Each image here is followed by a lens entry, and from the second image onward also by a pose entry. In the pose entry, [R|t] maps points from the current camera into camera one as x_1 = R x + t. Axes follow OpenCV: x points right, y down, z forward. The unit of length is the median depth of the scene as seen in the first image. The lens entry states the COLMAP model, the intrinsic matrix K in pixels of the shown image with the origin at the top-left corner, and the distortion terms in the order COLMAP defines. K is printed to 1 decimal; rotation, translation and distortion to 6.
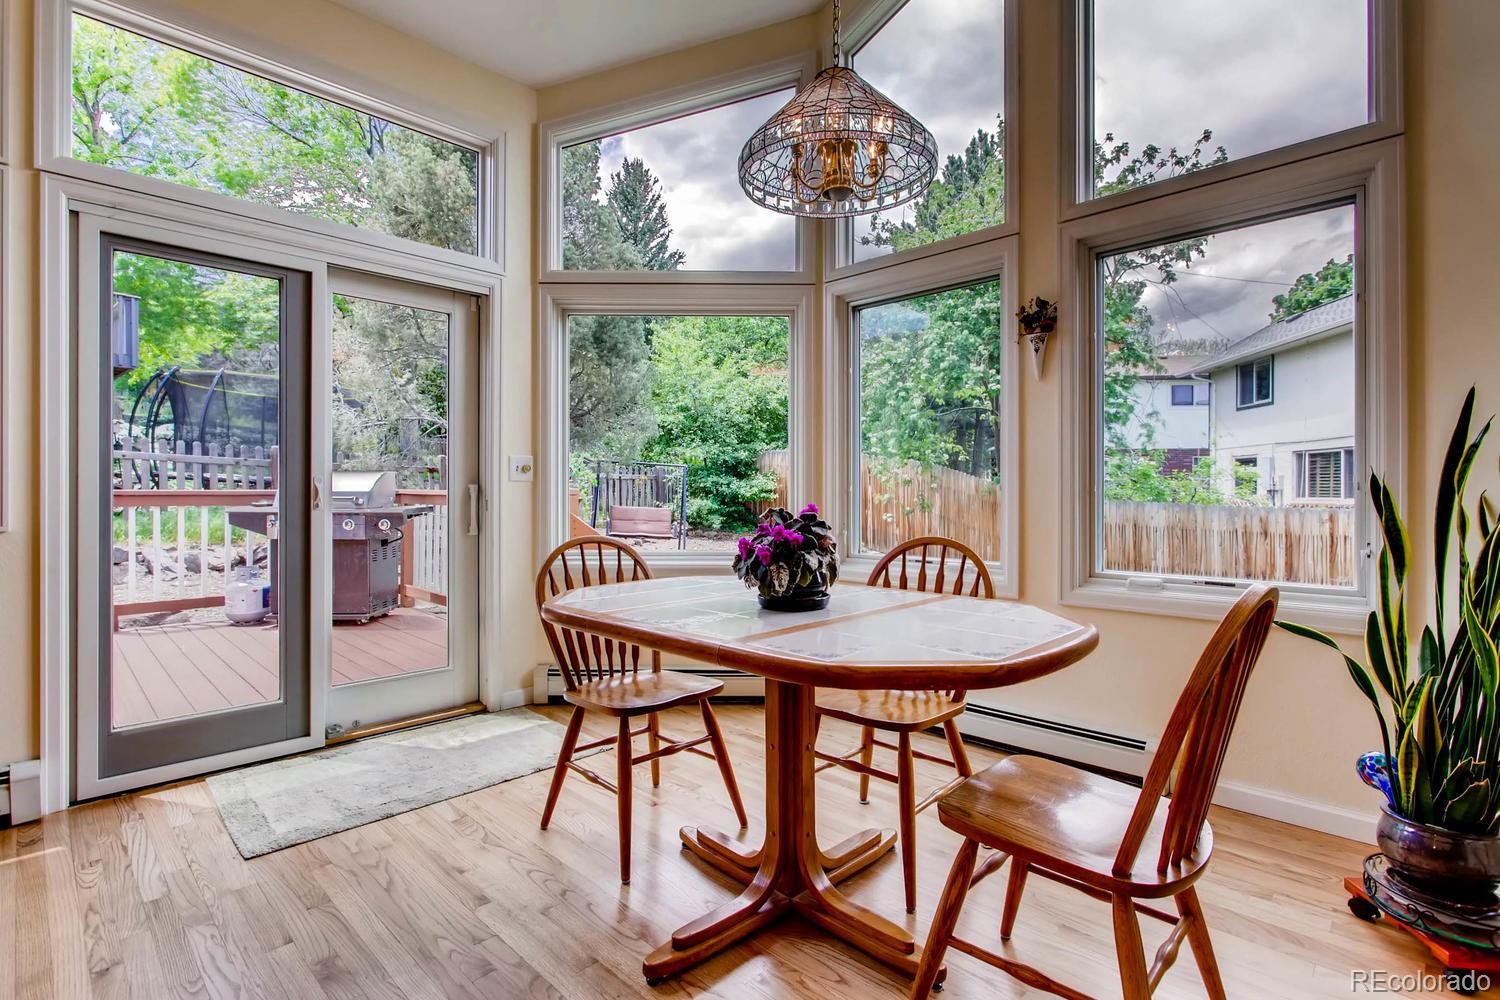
lens RADIAL K [[709.5, 0, 753.5], [0, 709.5, 499.6], [0, 0, 1]] dist [-0.002579, -0.000167]
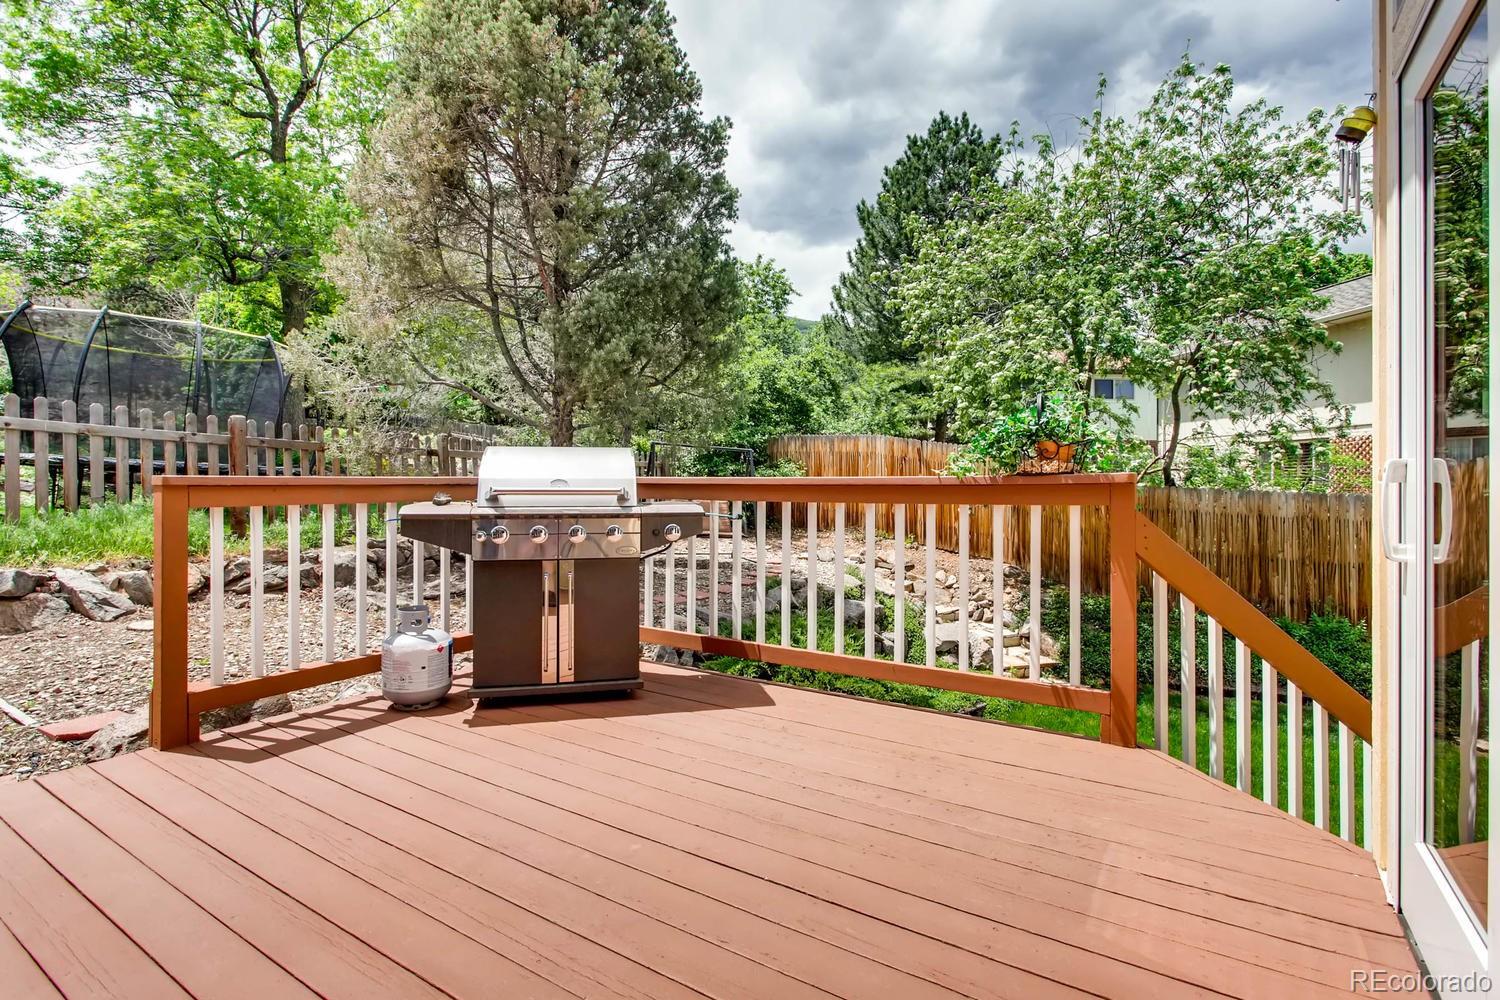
lens RADIAL K [[709.5, 0, 750.7], [0, 709.5, 489.6], [0, 0, 1]] dist [-0.002579, -0.000167]
pose [[0.980252, -0.003296, 0.197725, -0.332331], [0.003141, 0.999994, 0.001096, -0.002075], [-0.197728, -0.000453, 0.980257, 0.224118]]
